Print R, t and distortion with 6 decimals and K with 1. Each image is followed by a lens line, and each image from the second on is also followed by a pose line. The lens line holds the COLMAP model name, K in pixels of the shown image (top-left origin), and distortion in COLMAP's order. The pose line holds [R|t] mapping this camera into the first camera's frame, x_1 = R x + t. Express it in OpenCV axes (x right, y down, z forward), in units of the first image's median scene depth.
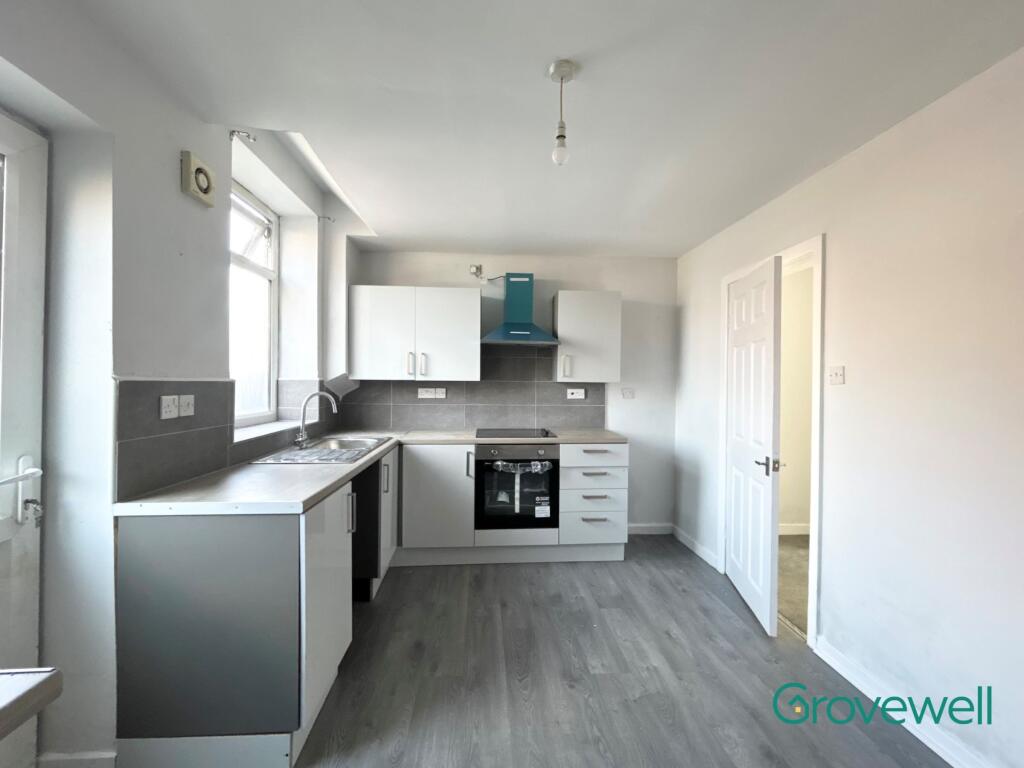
lens RADIAL K [[415.2, 0, 510.5], [0, 415.2, 382.1], [0, 0, 1]] dist [-0.007850, 0.005648]
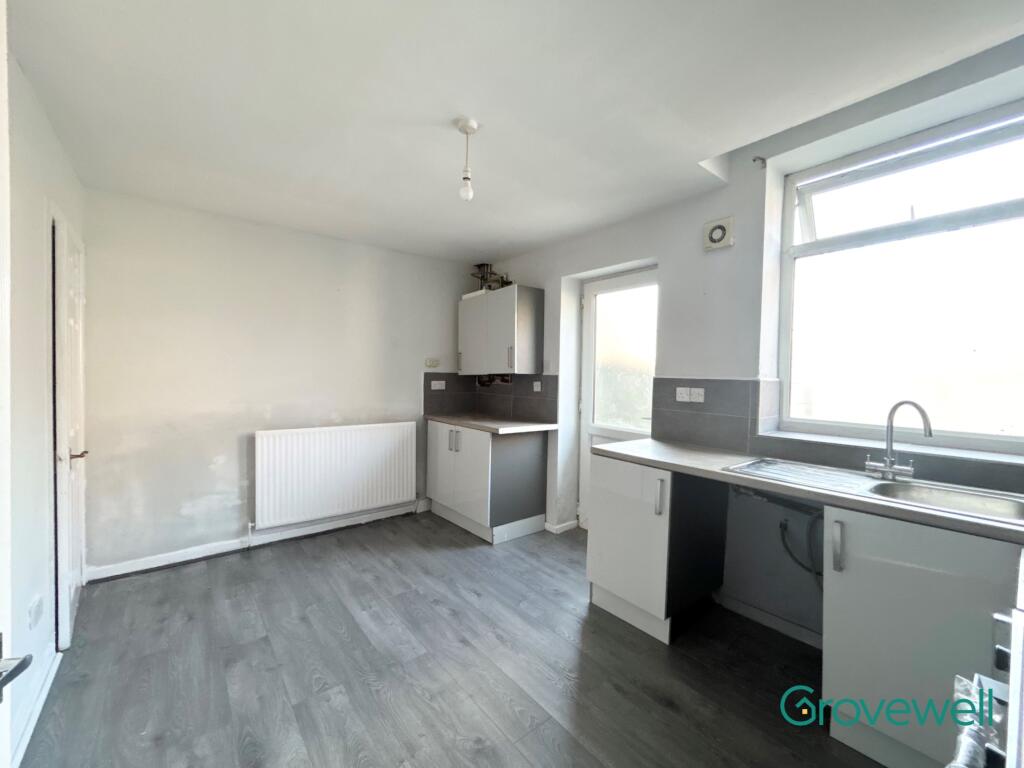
lens RADIAL K [[426.6, 0, 525.7], [0, 426.6, 383.2], [0, 0, 1]] dist [-0.001864, -0.000078]
pose [[-0.802373, -0.015326, -0.596626, 0.346782], [-0.027156, 0.999572, 0.010844, 0.007027], [0.596205, 0.024903, -0.802446, 1.012288]]
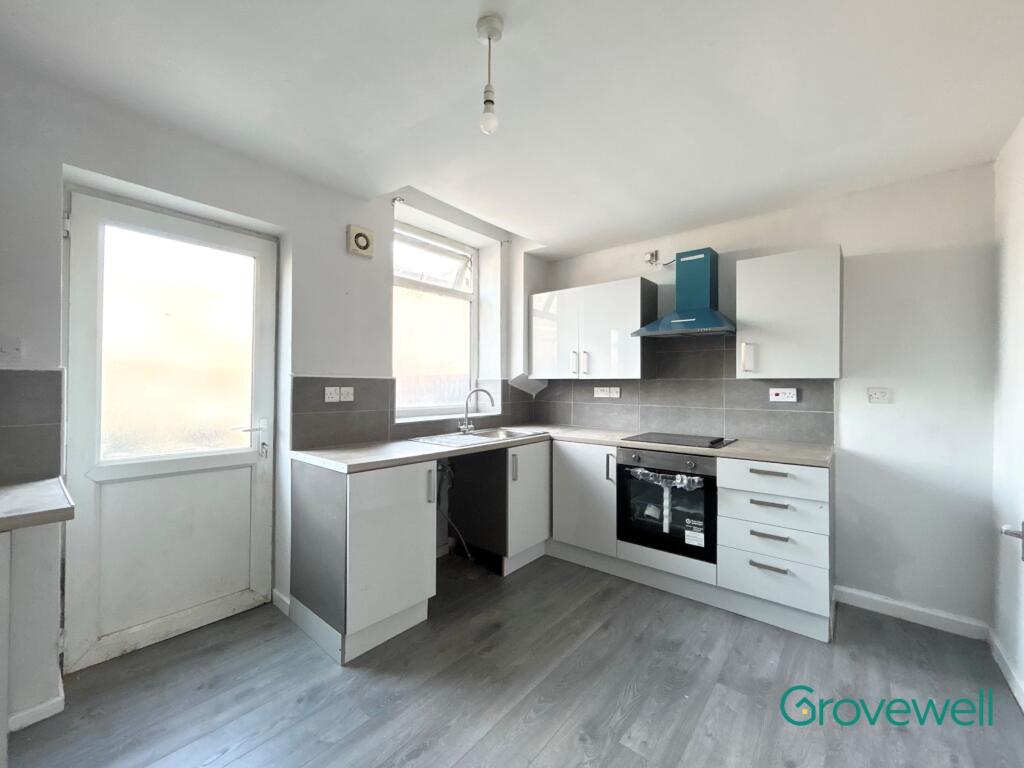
lens RADIAL K [[404.1, 0, 517.0], [0, 404.1, 382.7], [0, 0, 1]] dist [-0.001170, 0.000110]
pose [[0.739544, -0.007887, -0.673062, 0.353879], [0.000933, 0.999942, -0.010693, 0.016693], [0.673107, 0.007280, 0.739509, 0.181077]]
